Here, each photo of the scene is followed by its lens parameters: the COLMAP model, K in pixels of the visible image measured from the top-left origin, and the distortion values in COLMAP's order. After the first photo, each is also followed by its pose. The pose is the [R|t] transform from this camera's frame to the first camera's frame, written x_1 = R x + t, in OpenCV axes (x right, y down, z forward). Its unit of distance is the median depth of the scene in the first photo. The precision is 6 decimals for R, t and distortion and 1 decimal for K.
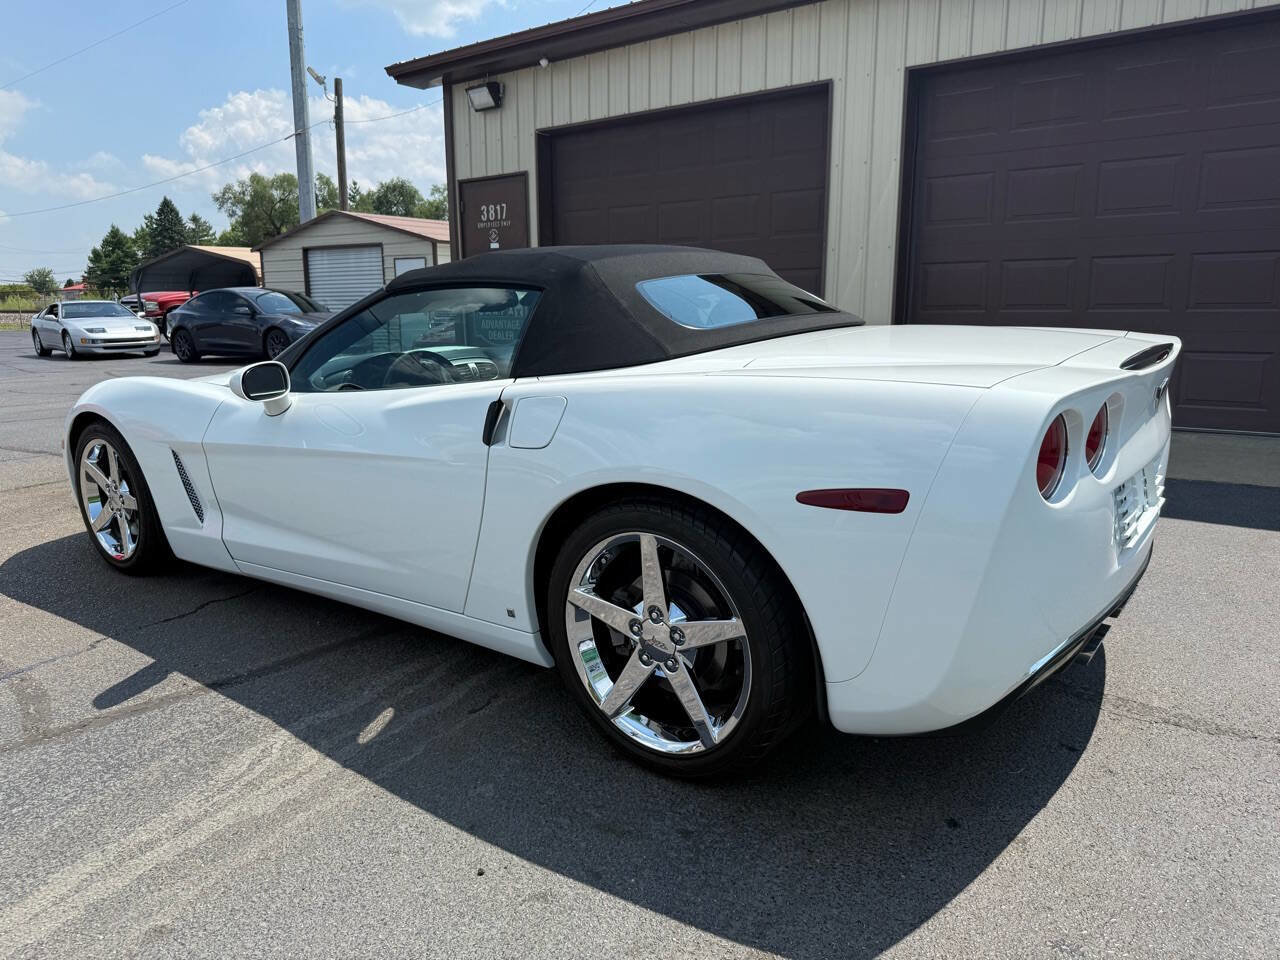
lens RADIAL K [[906.9, 0, 631.8], [0, 906.9, 487.1], [0, 0, 1]] dist [0.005323, -0.011889]
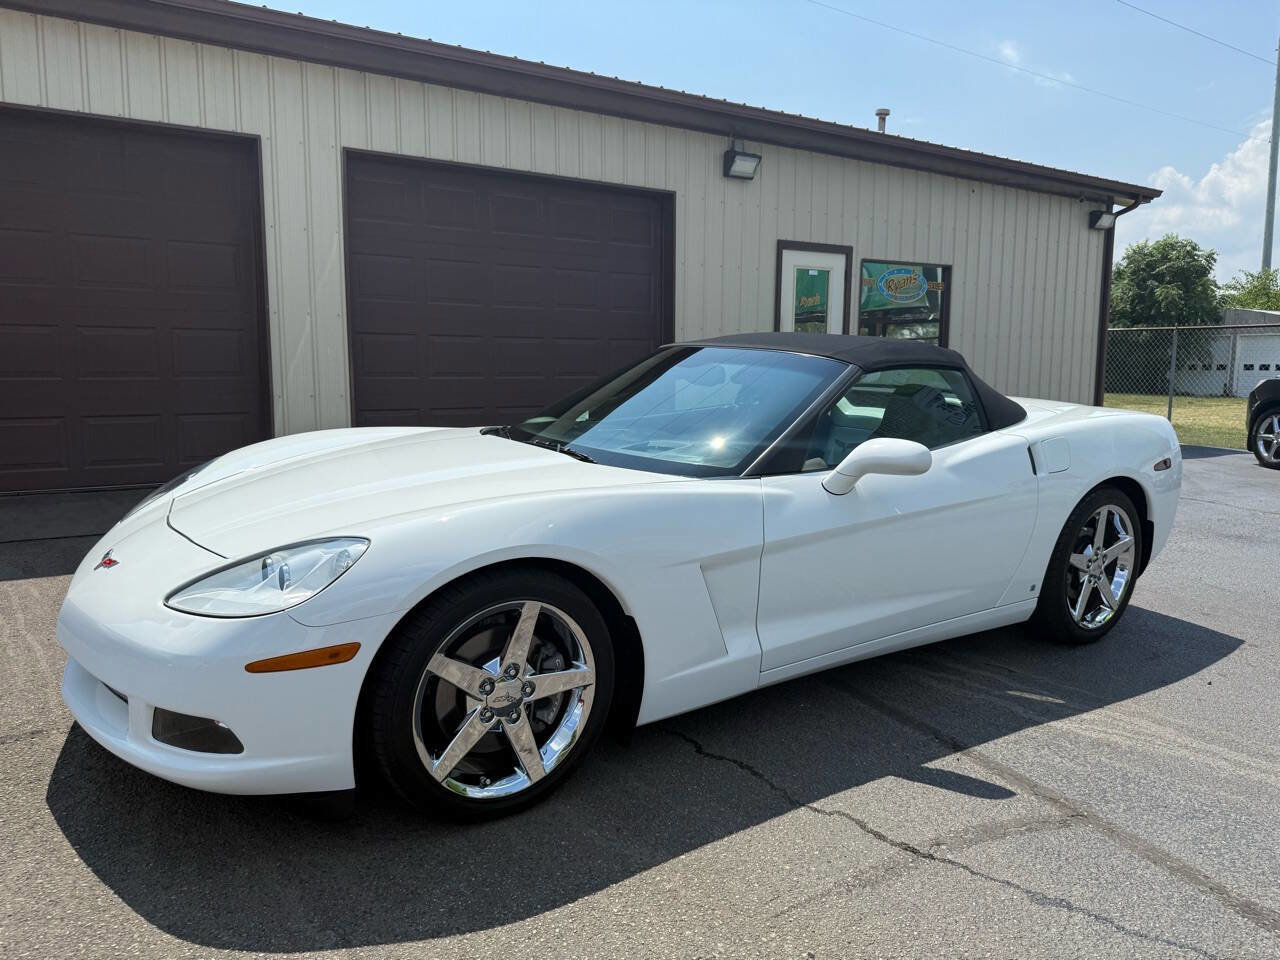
lens RADIAL K [[906.9, 0, 635.5], [0, 906.9, 488.7], [0, 0, 1]] dist [0.005323, -0.011889]
pose [[0.315500, -0.119357, 0.941389, -0.585543], [0.176499, 0.982128, 0.065370, -0.079137], [-0.932367, 0.145530, 0.330928, 0.369894]]
